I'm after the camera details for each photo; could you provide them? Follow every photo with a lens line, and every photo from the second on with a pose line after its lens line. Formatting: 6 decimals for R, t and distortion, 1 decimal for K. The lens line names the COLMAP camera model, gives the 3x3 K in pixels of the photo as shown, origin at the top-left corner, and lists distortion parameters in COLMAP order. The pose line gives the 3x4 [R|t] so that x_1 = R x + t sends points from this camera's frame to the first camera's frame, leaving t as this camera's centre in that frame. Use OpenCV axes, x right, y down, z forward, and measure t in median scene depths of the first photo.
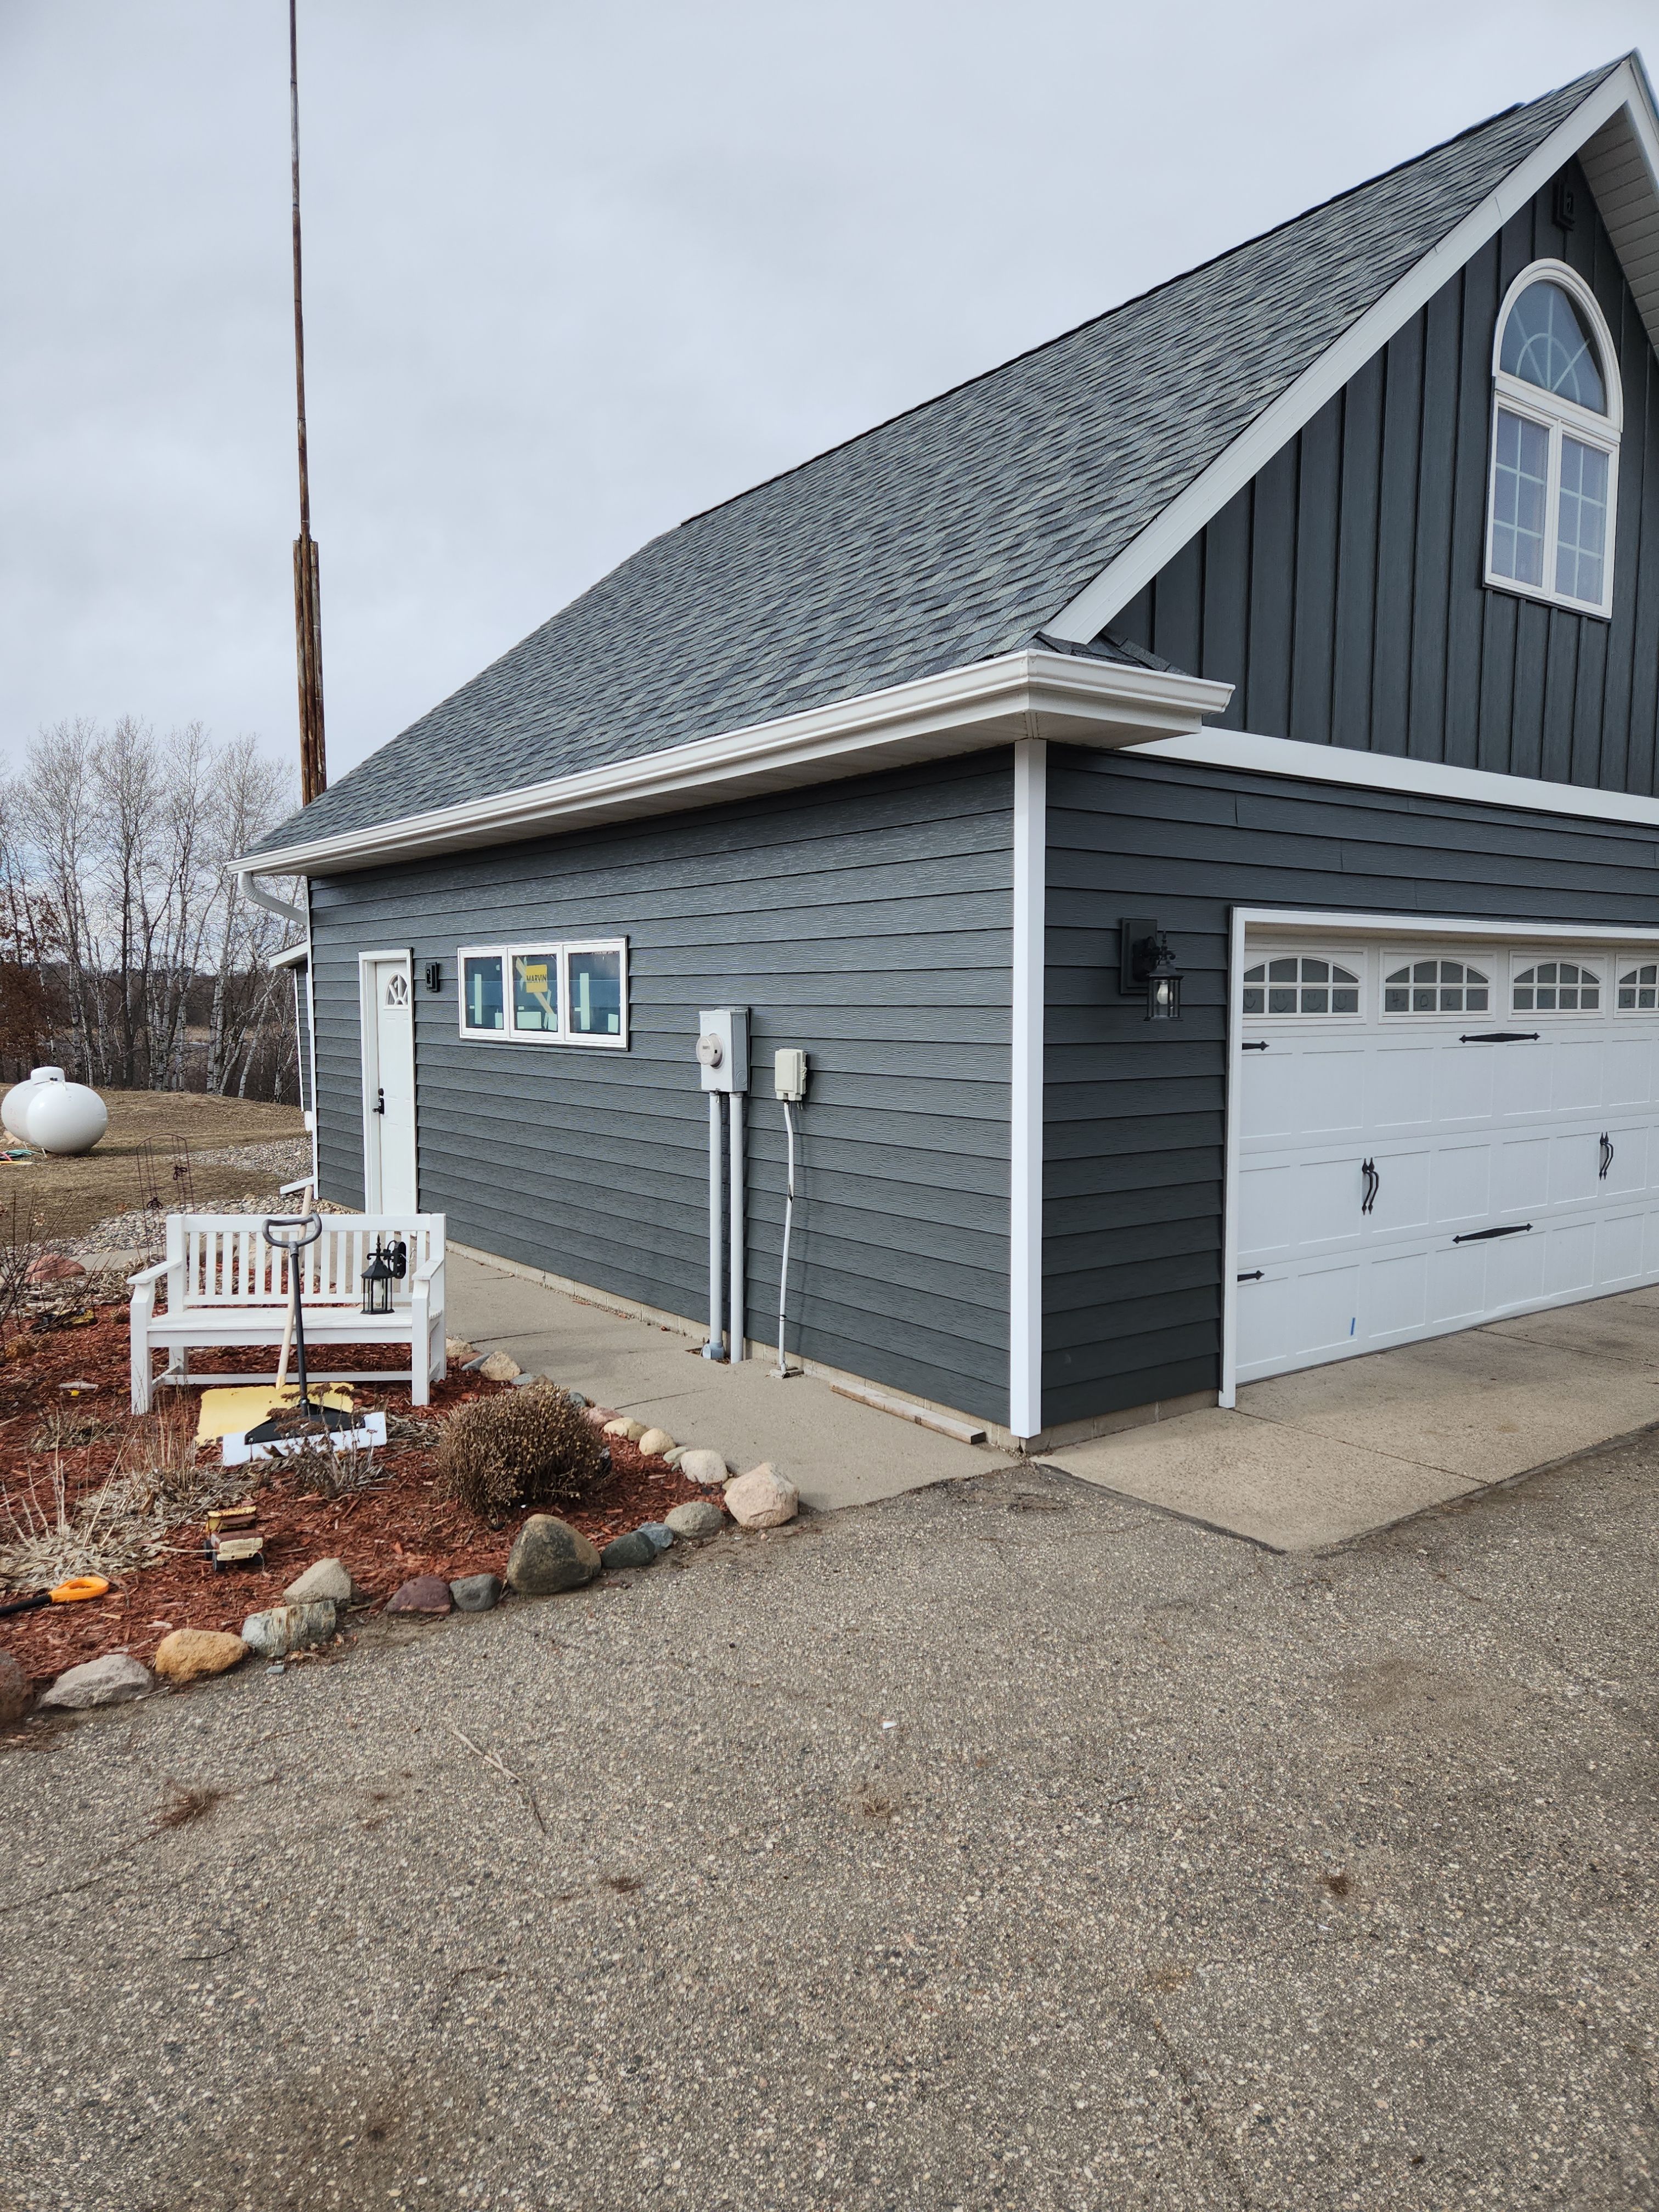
lens RADIAL K [[1444.1, 0, 829.5], [0, 1444.1, 1106.0], [0, 0, 1]] dist [0.119944, 0.001043]
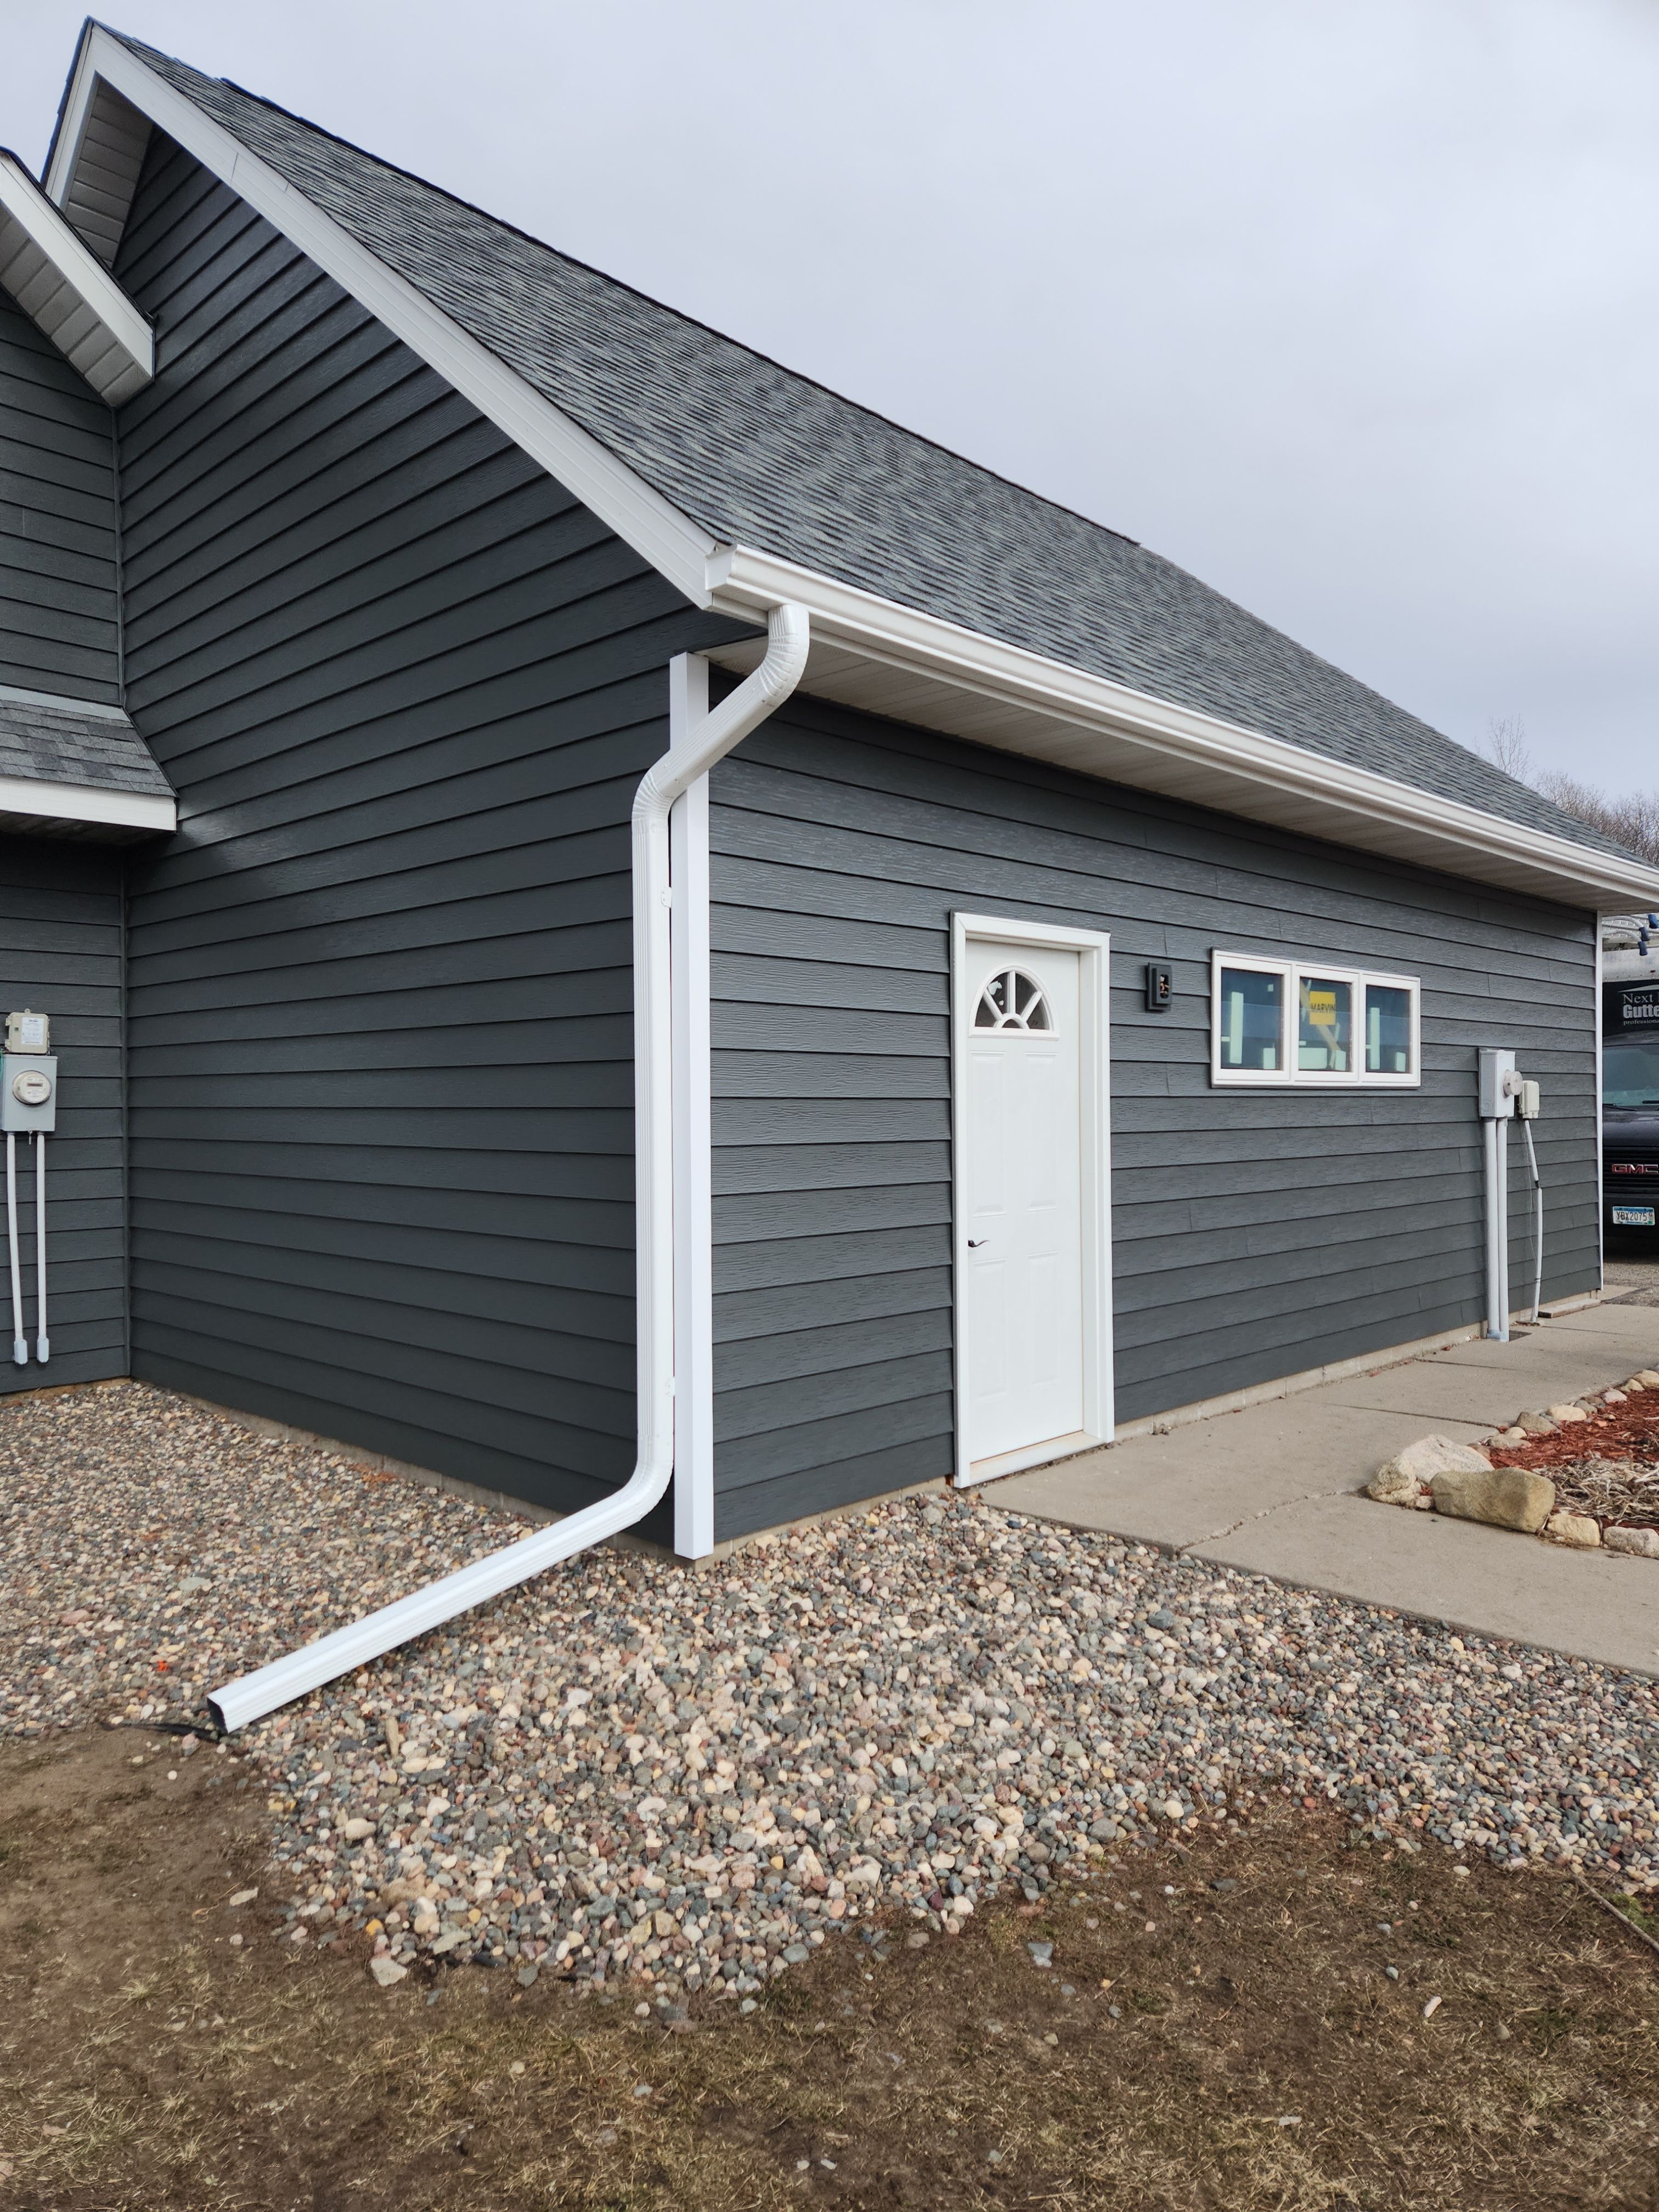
lens RADIAL K [[1444.1, 0, 829.5], [0, 1444.1, 1106.0], [0, 0, 1]] dist [0.119944, 0.001043]
pose [[-0.160273, -0.005317, 0.987058, -0.957516], [0.076720, 0.996893, 0.017828, -0.067158], [-0.984087, 0.078585, -0.159367, 1.383884]]
